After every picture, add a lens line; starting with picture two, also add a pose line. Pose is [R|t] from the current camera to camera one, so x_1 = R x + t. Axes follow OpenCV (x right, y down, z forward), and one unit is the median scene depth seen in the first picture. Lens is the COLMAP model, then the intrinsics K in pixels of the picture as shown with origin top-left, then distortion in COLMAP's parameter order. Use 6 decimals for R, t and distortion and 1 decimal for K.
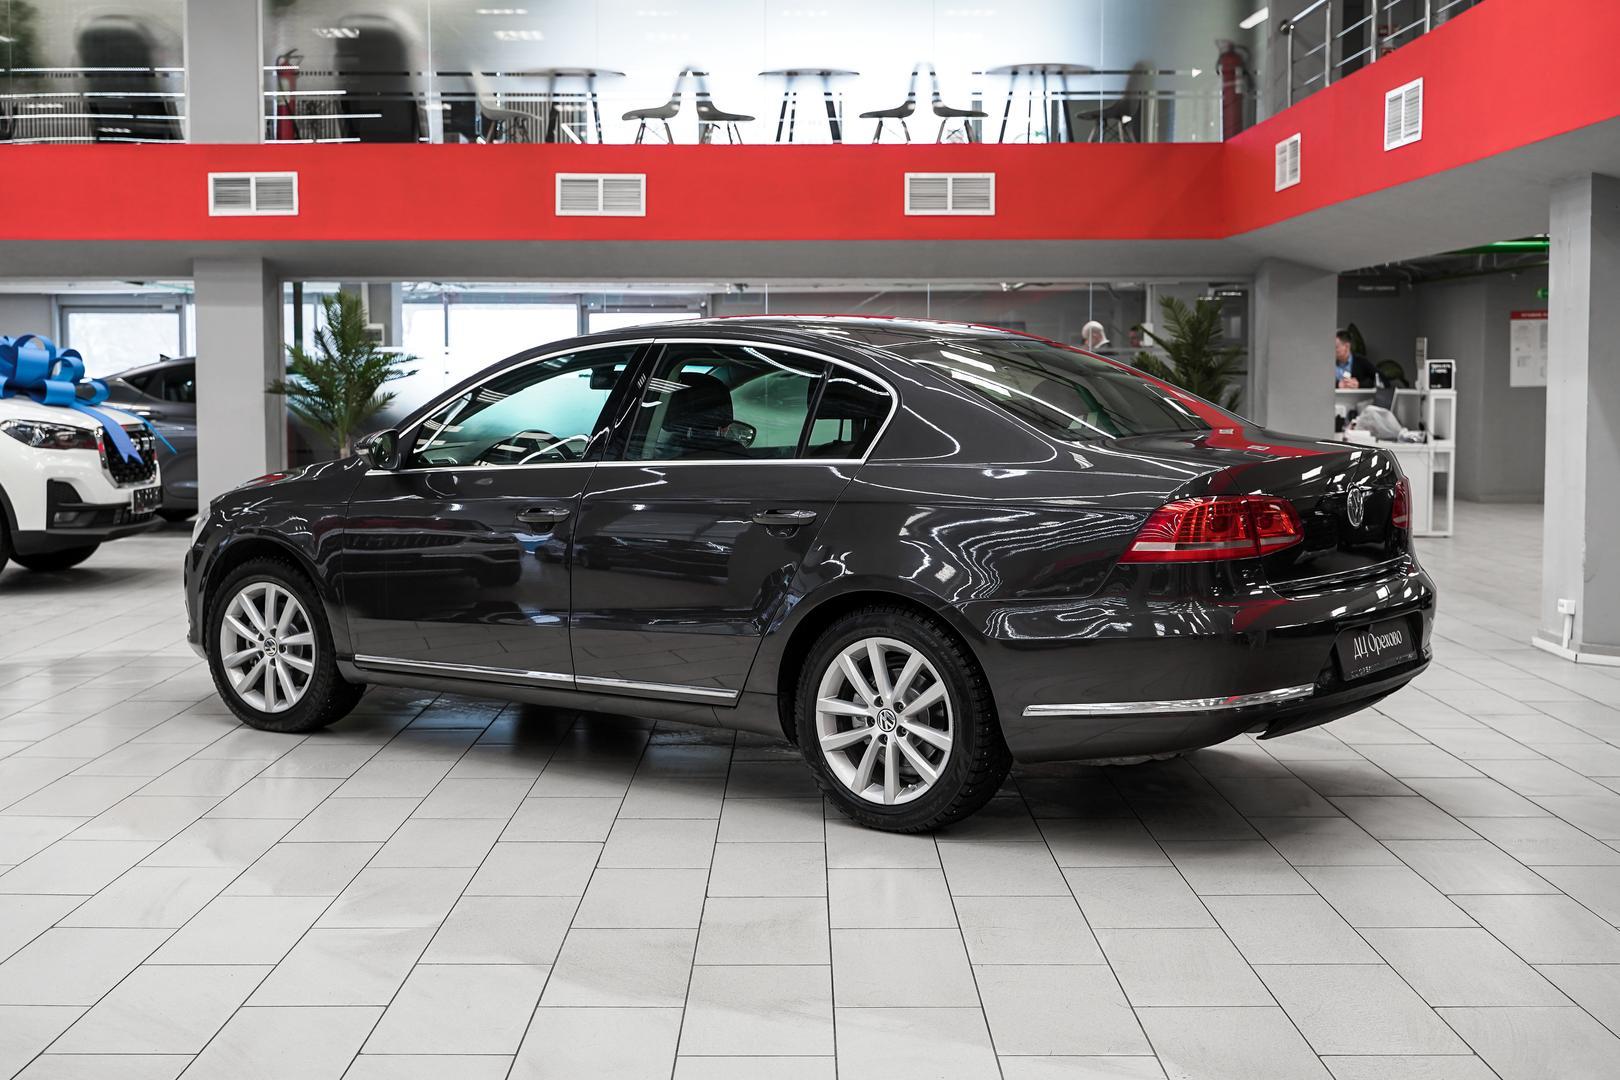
lens RADIAL K [[1917.3, 0, 814.3], [0, 1917.3, 545.1], [0, 0, 1]] dist [0.014138, -0.024516]
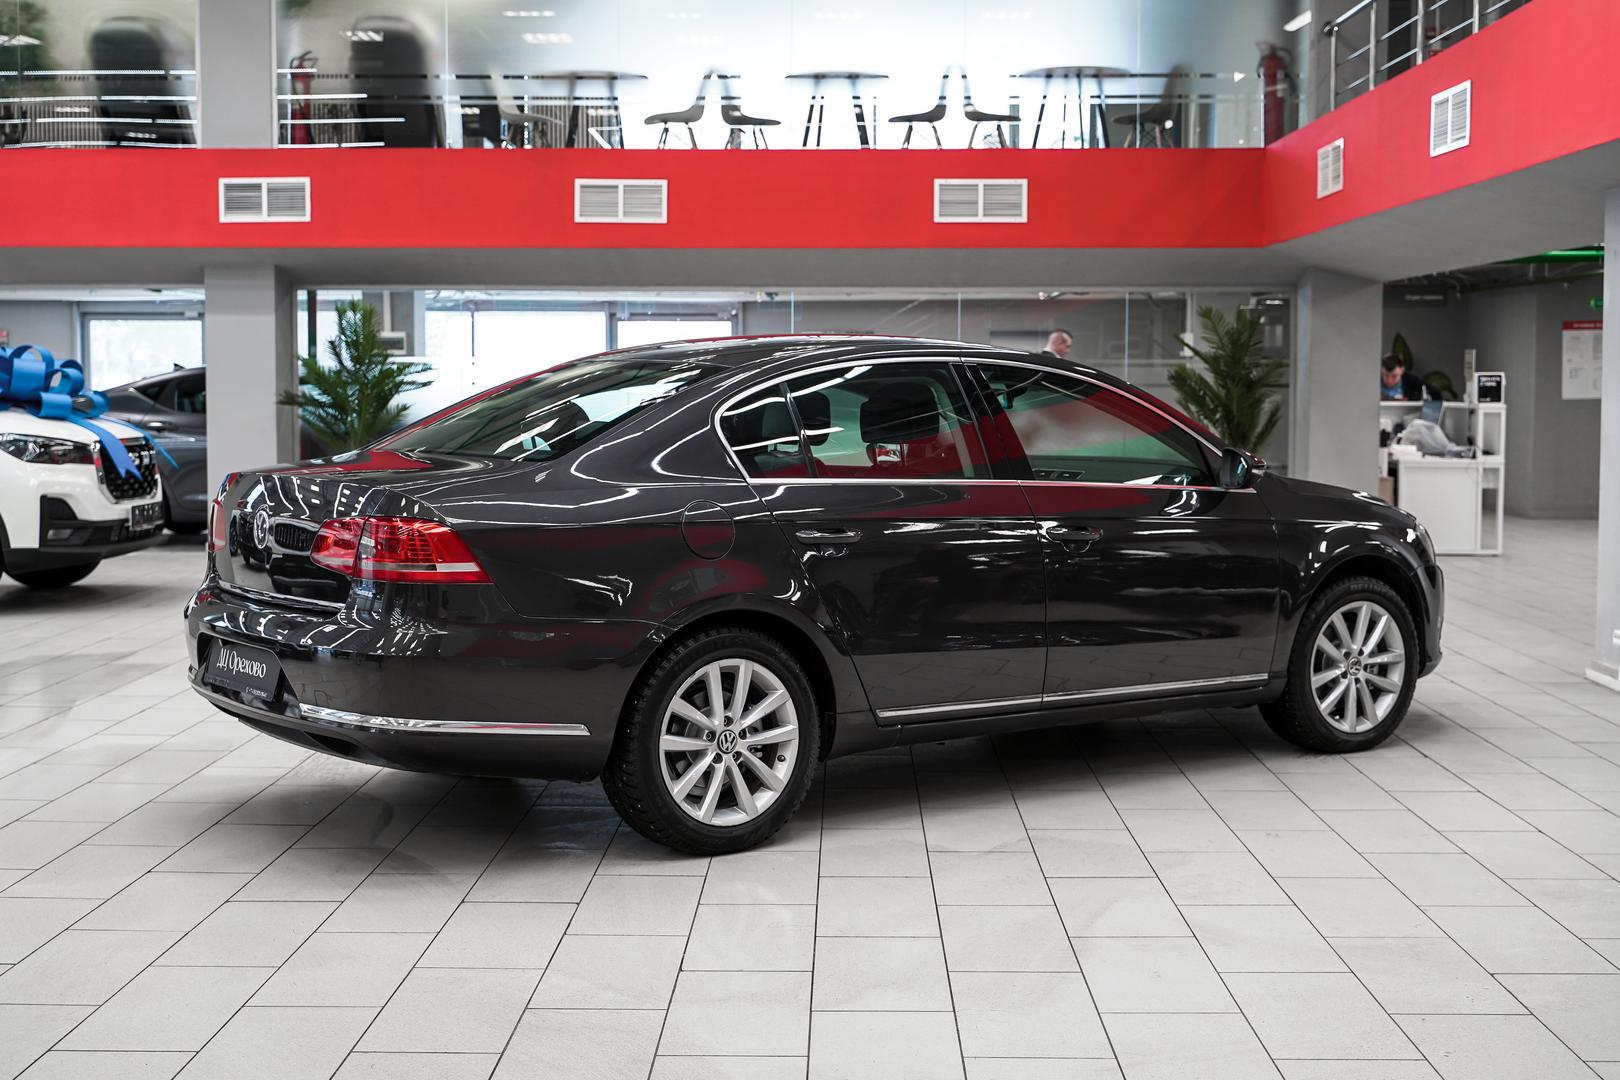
lens RADIAL K [[1927.2, 0, 832.7], [0, 1927.2, 536.5], [0, 0, 1]] dist [0.008850, -0.001808]
pose [[0.999904, 0.003341, -0.013467, 0.009085], [-0.003444, 0.999965, -0.007599, -0.005545], [0.013441, 0.007645, 0.999880, 0.025933]]
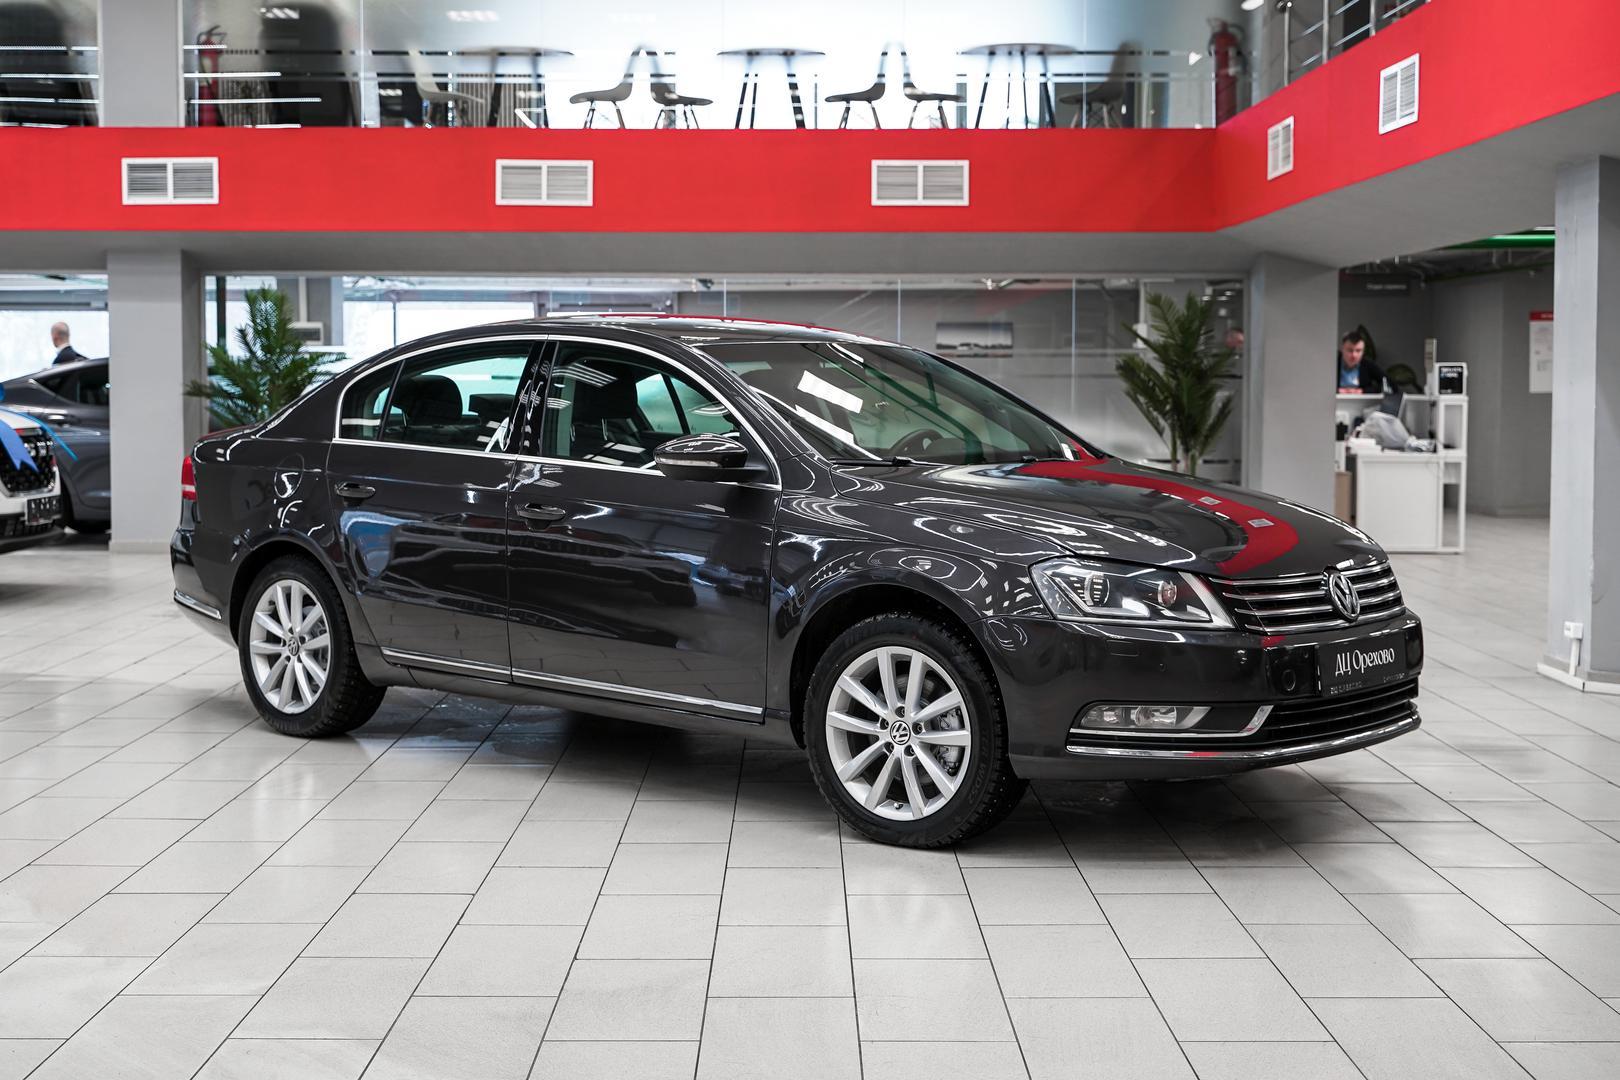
lens RADIAL K [[2024.1, 0, 810.0], [0, 2024.1, 540.0], [0, 0, 1]] dist [0.005572, 0.005509]
pose [[0.999997, 0.002365, -0.000036, 0.016784], [-0.002366, 0.999946, -0.010093, -0.000149], [0.000012, 0.010093, 0.999949, 0.021291]]
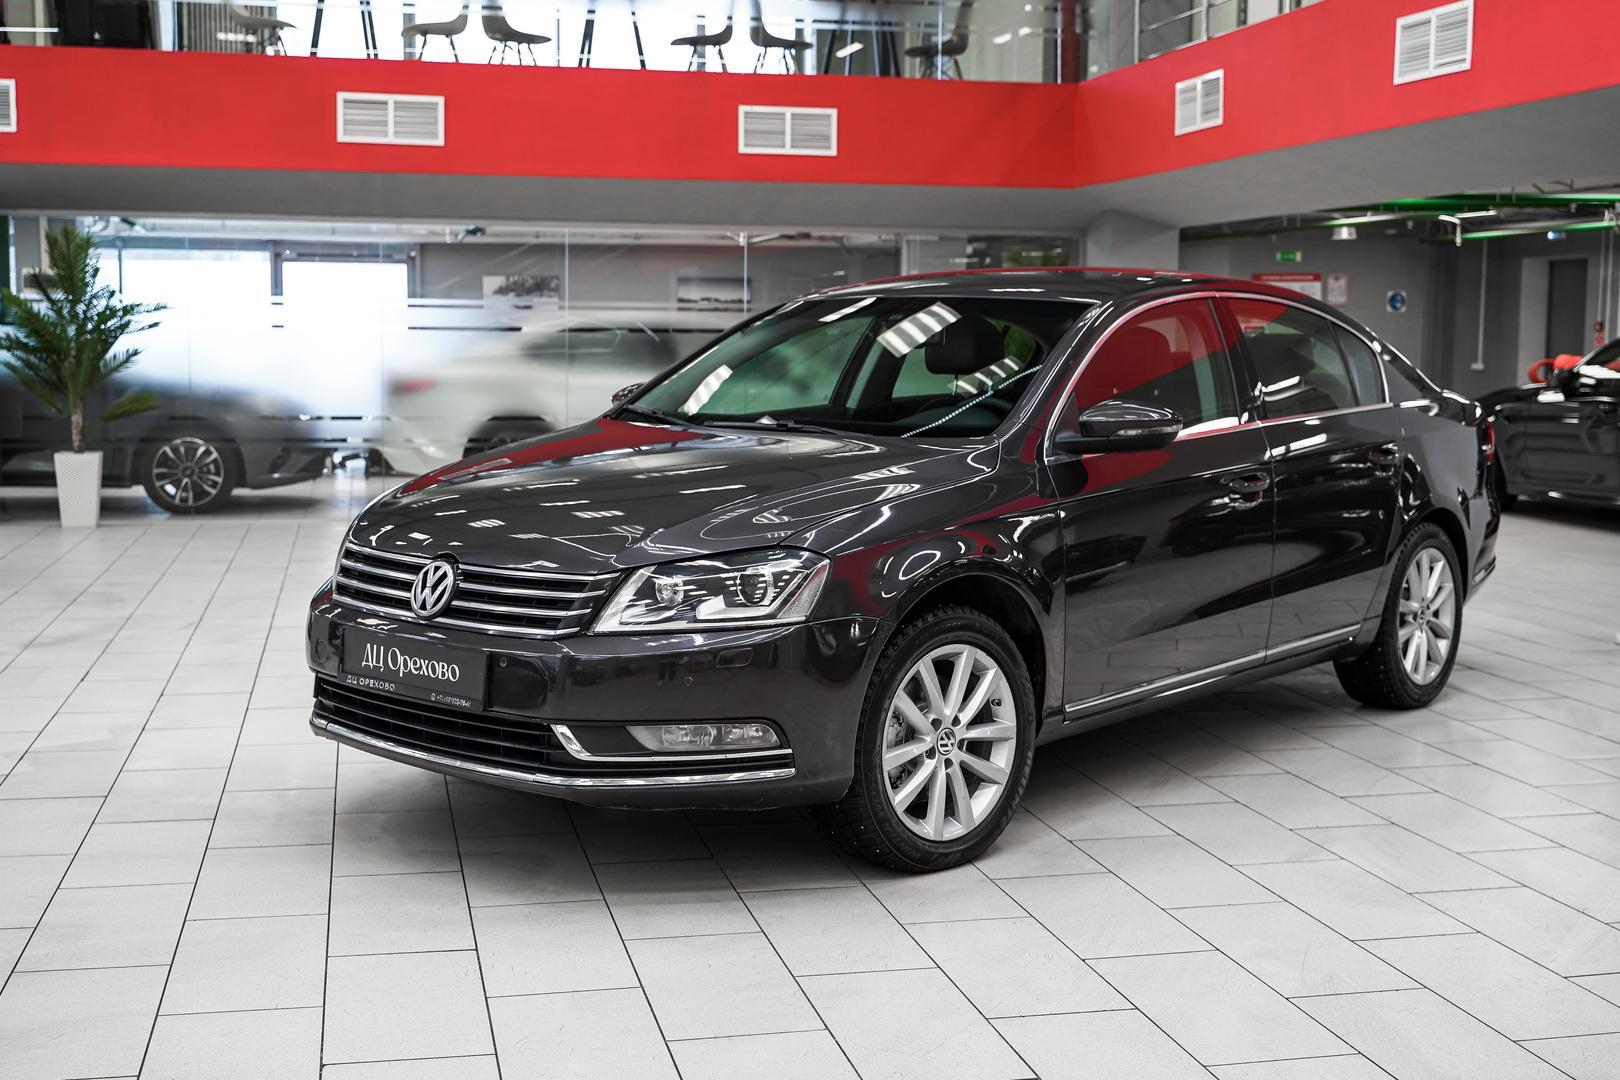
lens RADIAL K [[1929.0, 0, 812.5], [0, 1929.0, 581.8], [0, 0, 1]] dist [0.004835, -0.018325]
pose [[0.973234, -0.022266, 0.228734, -0.124266], [0.013472, 0.999112, 0.039933, -0.006785], [-0.229420, -0.035782, 0.972670, 0.101934]]
